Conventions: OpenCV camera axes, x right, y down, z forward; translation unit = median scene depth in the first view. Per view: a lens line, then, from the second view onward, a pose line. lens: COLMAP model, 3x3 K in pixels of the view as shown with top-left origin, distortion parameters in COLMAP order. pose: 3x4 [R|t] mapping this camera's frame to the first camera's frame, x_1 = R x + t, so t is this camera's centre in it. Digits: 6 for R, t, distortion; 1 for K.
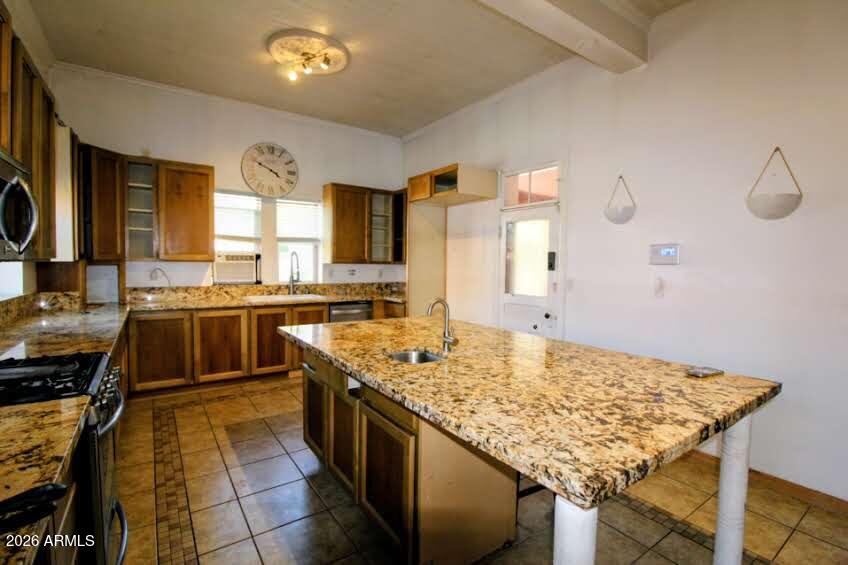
lens RADIAL K [[393.3, 0, 424.0], [0, 393.3, 282.5], [0, 0, 1]] dist [0.000087, -0.010388]
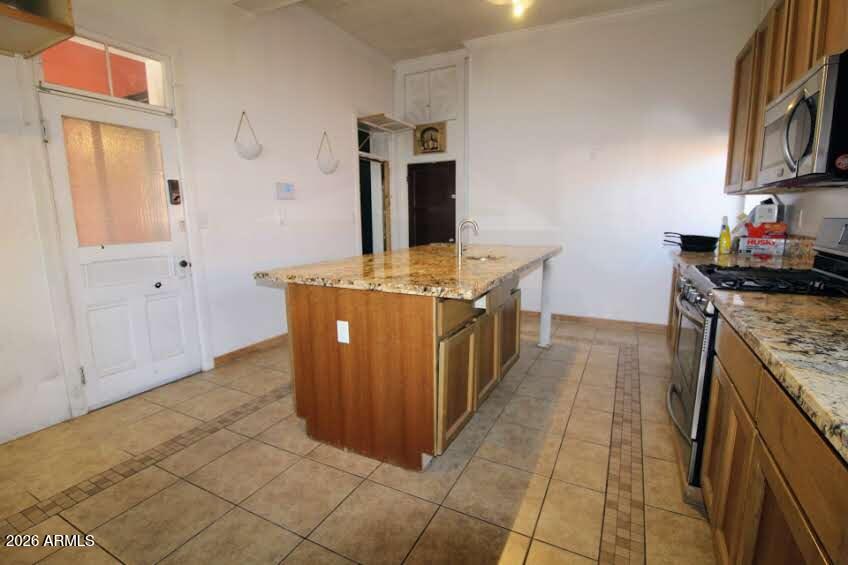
lens RADIAL K [[393.3, 0, 424.0], [0, 393.3, 282.5], [0, 0, 1]] dist [0.000087, -0.010388]
pose [[-0.462401, -0.169277, 0.870362, -0.711610], [0.039284, 0.976732, 0.210835, -0.029264], [-0.885800, 0.131681, -0.444992, 1.101405]]
